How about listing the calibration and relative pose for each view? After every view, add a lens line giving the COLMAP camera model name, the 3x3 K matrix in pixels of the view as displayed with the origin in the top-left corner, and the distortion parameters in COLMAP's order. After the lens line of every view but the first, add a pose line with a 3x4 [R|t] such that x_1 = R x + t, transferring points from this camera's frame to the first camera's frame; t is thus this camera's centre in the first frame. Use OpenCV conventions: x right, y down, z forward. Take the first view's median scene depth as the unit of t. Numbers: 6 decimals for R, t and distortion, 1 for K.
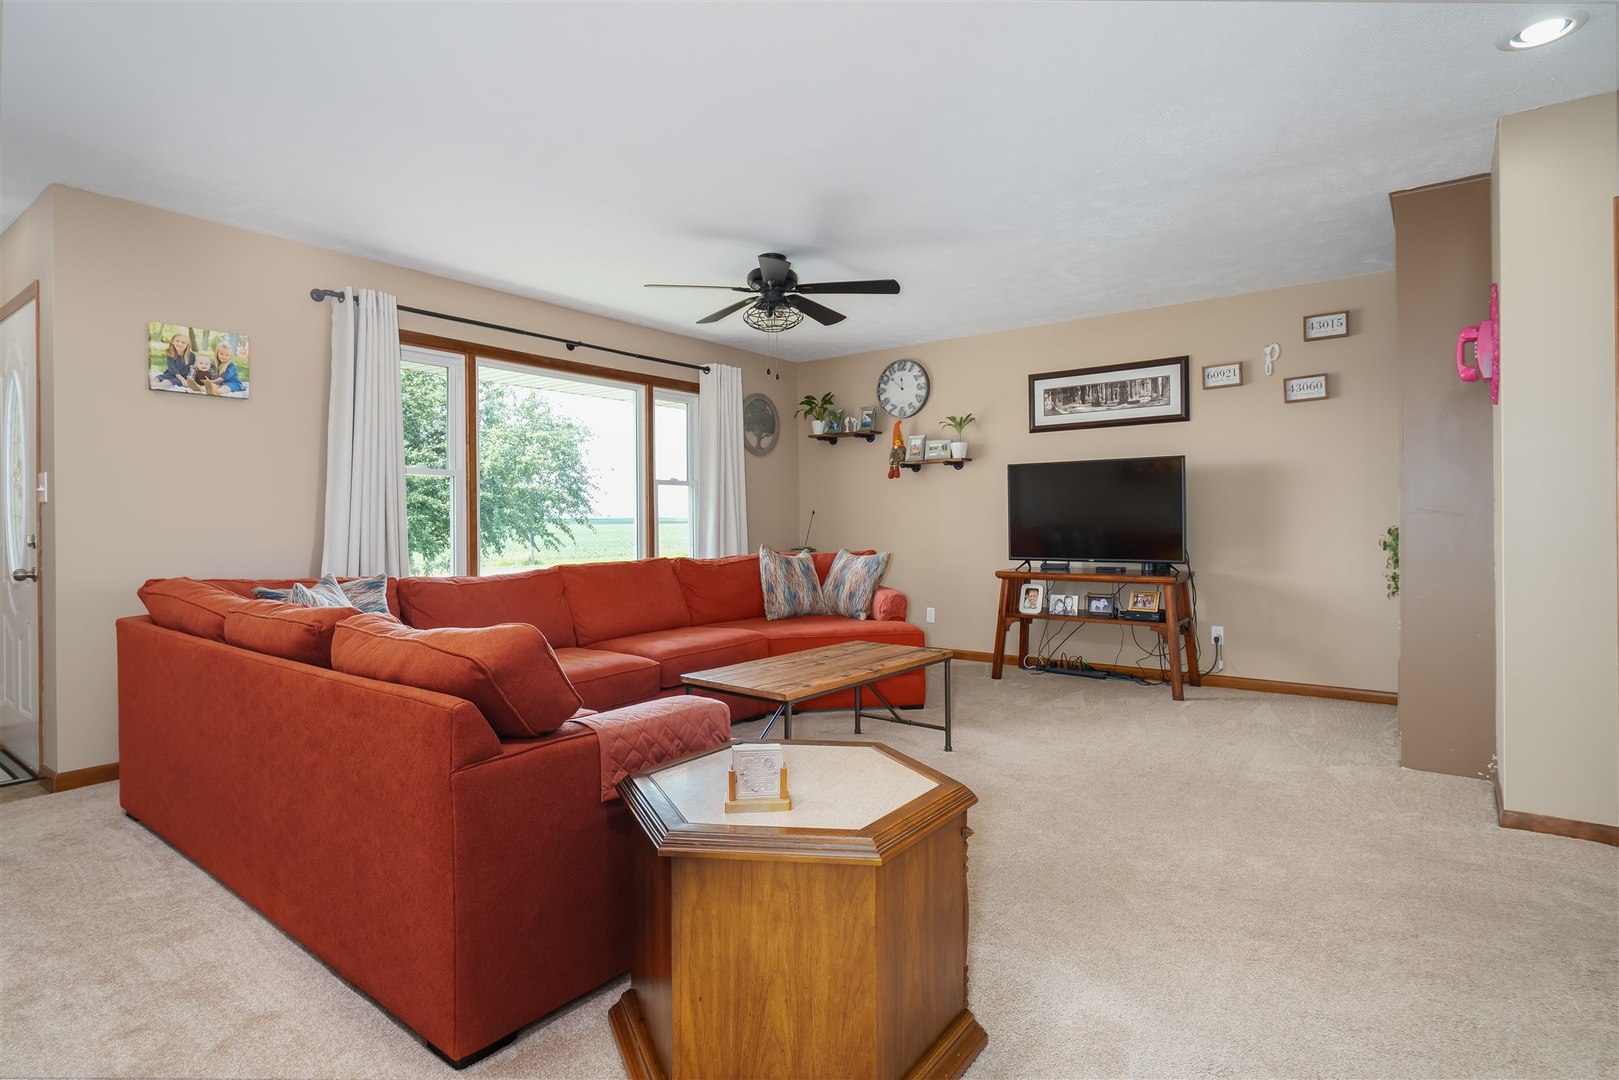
lens RADIAL K [[825.4, 0, 806.5], [0, 825.4, 527.0], [0, 0, 1]] dist [0.000942, 0.000172]
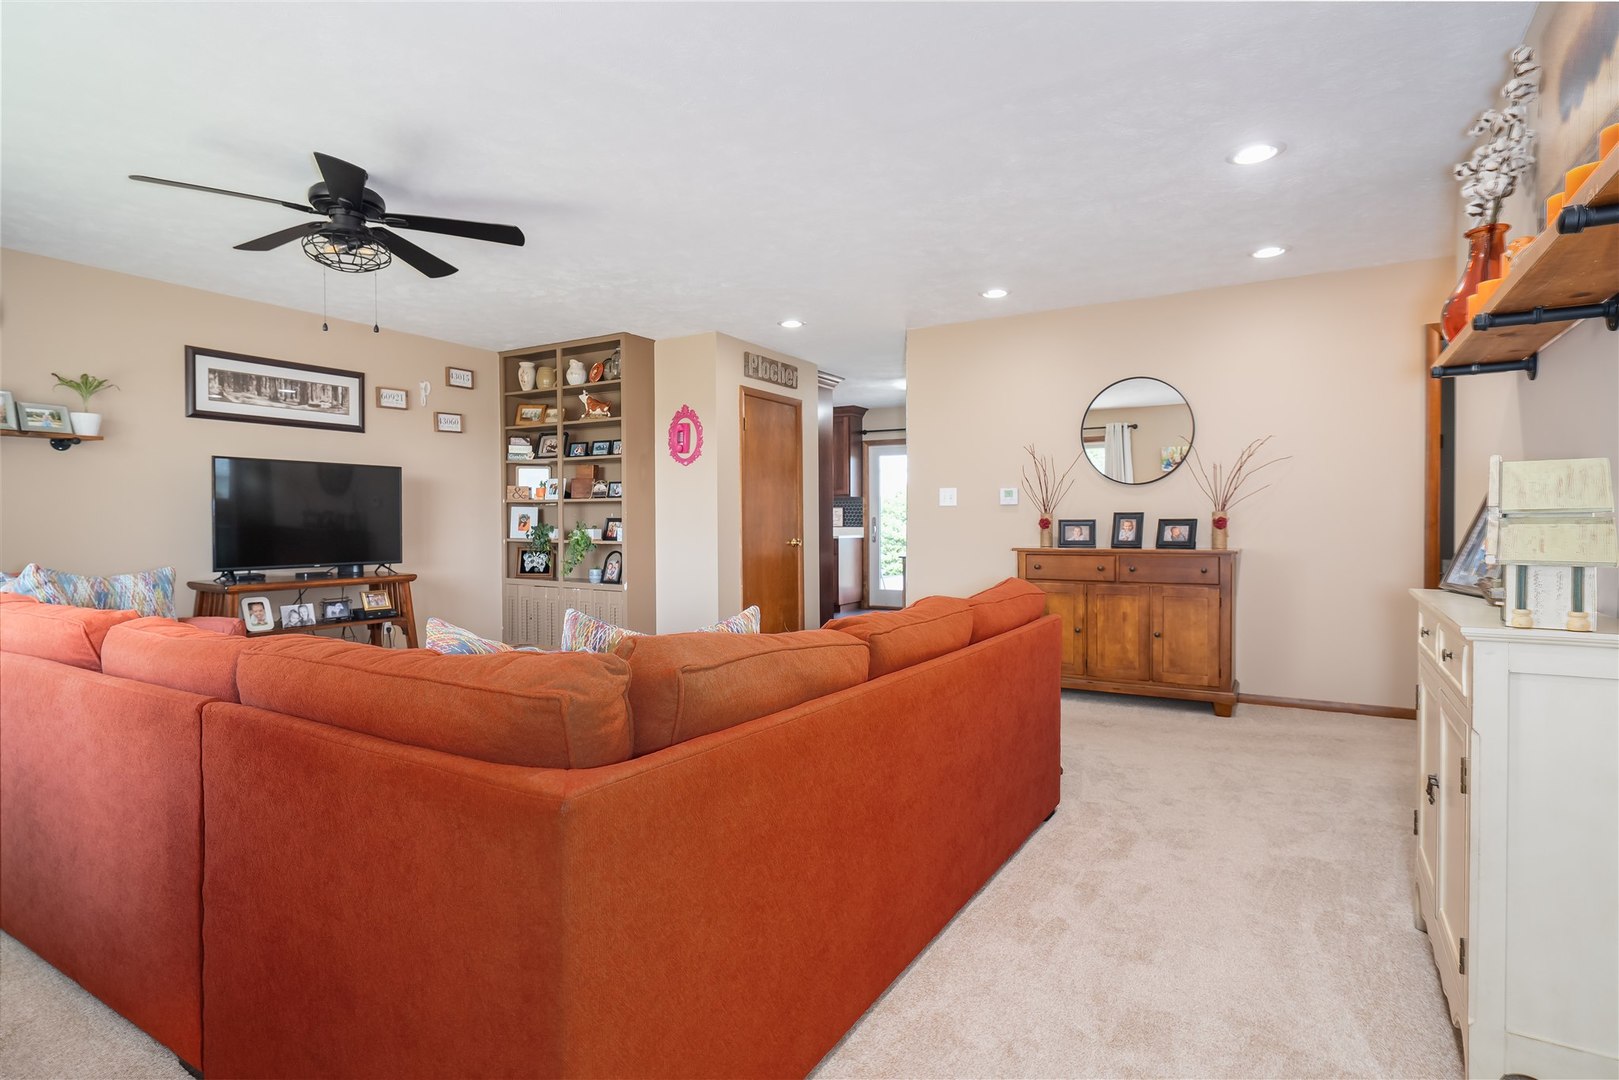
lens RADIAL K [[825.4, 0, 806.6], [0, 825.4, 537.8], [0, 0, 1]] dist [0.000942, 0.000172]
pose [[-0.099451, -0.010888, 0.994983, -0.660928], [0.008582, 0.999894, 0.011800, 0.001423], [-0.995005, 0.009712, -0.099347, 0.517595]]
